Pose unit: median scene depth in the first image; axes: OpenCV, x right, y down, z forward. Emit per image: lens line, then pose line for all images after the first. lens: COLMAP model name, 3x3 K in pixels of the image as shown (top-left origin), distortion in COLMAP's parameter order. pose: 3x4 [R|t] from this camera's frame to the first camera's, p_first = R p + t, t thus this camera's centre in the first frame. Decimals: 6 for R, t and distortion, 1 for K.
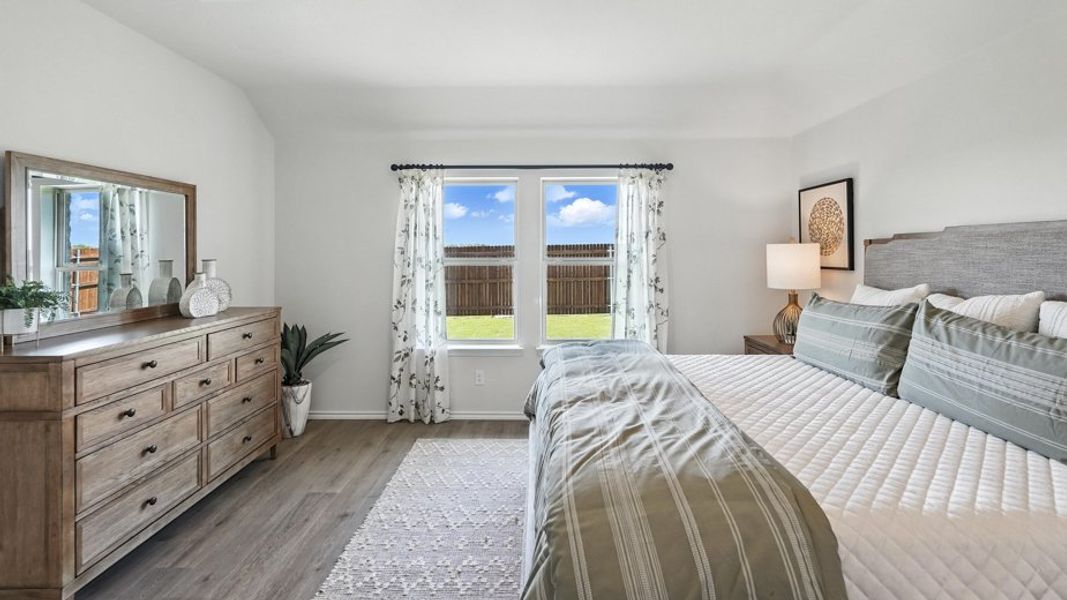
lens RADIAL K [[478.9, 0, 531.2], [0, 478.9, 250.2], [0, 0, 1]] dist [-0.008880, 0.002753]
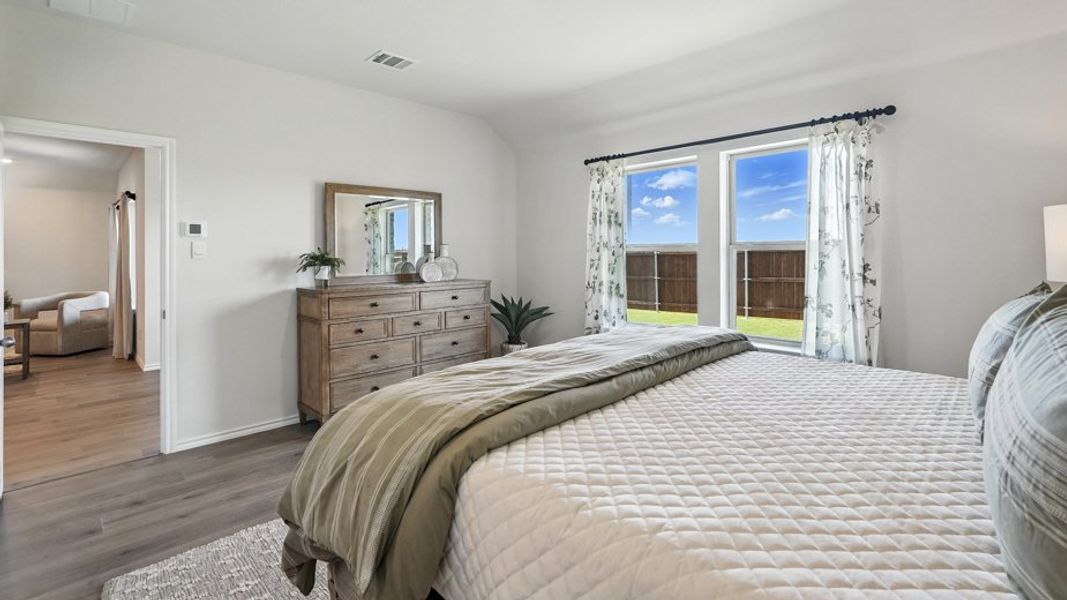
lens RADIAL K [[478.9, 0, 528.2], [0, 478.9, 253.3], [0, 0, 1]] dist [-0.008880, 0.002753]
pose [[0.714793, -0.002276, -0.699333, 0.405111], [0.005460, 0.999982, 0.002327, 0.035672], [0.699315, -0.005482, 0.714793, 0.109735]]
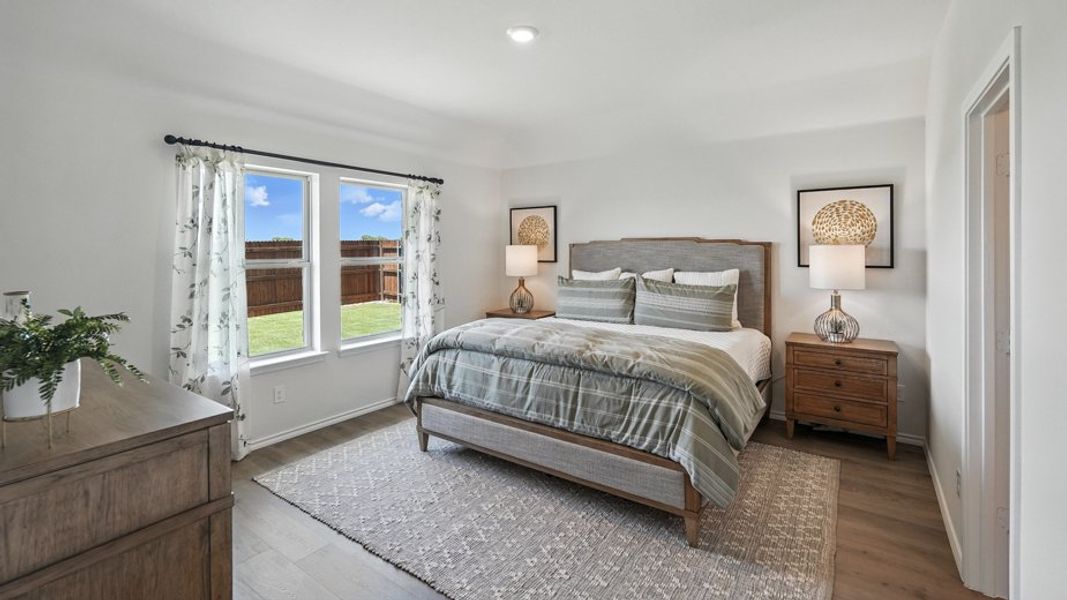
lens RADIAL K [[478.9, 0, 530.2], [0, 478.9, 251.3], [0, 0, 1]] dist [-0.008880, 0.002753]
pose [[0.562133, -0.004827, 0.827033, -0.598310], [0.000177, 0.999984, 0.005717, -0.003761], [-0.827047, -0.003067, 0.562125, 0.124621]]
